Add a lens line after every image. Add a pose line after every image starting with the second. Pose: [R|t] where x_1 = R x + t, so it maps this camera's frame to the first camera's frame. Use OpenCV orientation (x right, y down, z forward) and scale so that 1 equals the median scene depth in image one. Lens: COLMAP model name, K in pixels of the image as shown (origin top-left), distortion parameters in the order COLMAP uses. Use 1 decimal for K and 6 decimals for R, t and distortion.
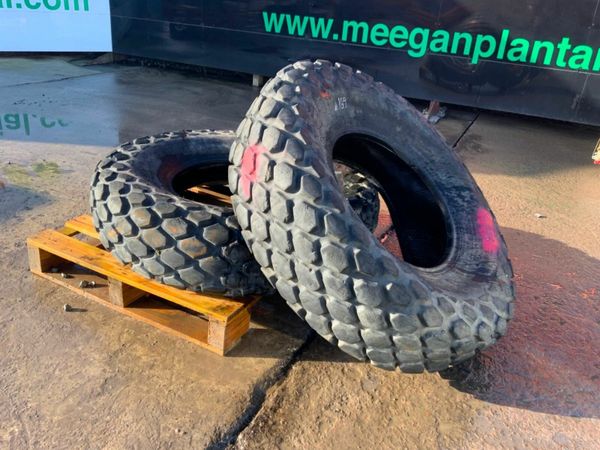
lens RADIAL K [[501.0, 0, 300.3], [0, 501.0, 227.4], [0, 0, 1]] dist [0.060029, -0.113817]
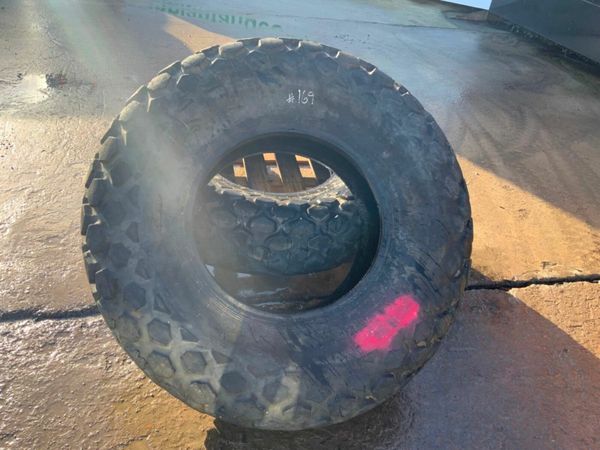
lens RADIAL K [[501.0, 0, 302.1], [0, 501.0, 235.8], [0, 0, 1]] dist [0.060029, -0.113817]
pose [[0.623827, 0.464773, -0.628351, 0.248933], [-0.404307, 0.879943, 0.249472, -0.085631], [0.668861, 0.098419, 0.736843, 0.132485]]
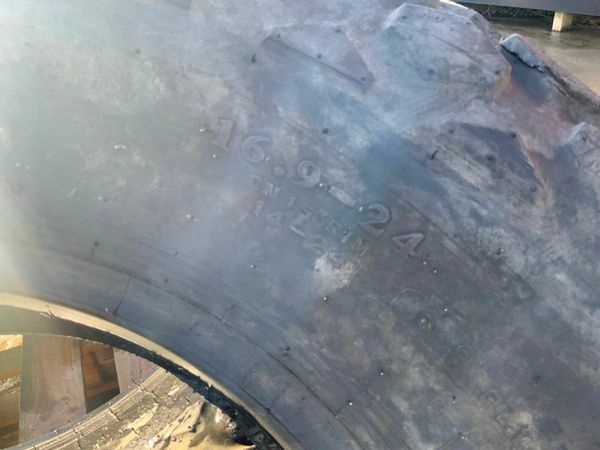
lens RADIAL K [[501.0, 0, 300.7], [0, 501.0, 229.1], [0, 0, 1]] dist [0.060029, -0.113817]
pose [[0.776212, 0.202178, -0.597175, 0.099817], [-0.149200, 0.979189, 0.137580, -0.084475], [0.612563, -0.017693, 0.790224, 0.335234]]
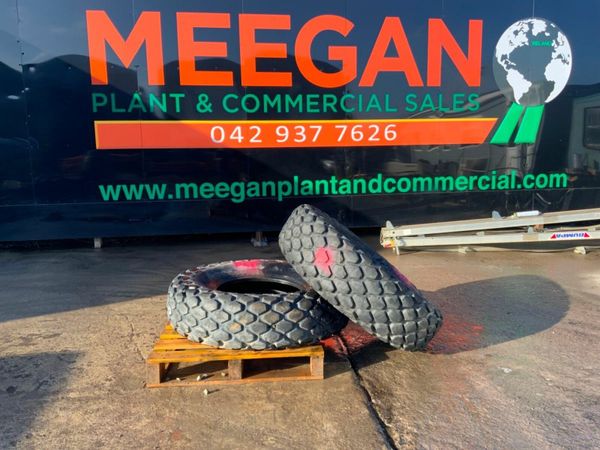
lens RADIAL K [[501.0, 0, 306.4], [0, 501.0, 223.4], [0, 0, 1]] dist [0.060029, -0.113817]
pose [[0.843777, -0.163182, 0.511285, -0.334771], [0.301632, 0.932152, -0.200279, 0.033462], [-0.443913, 0.323210, 0.835749, -0.176874]]
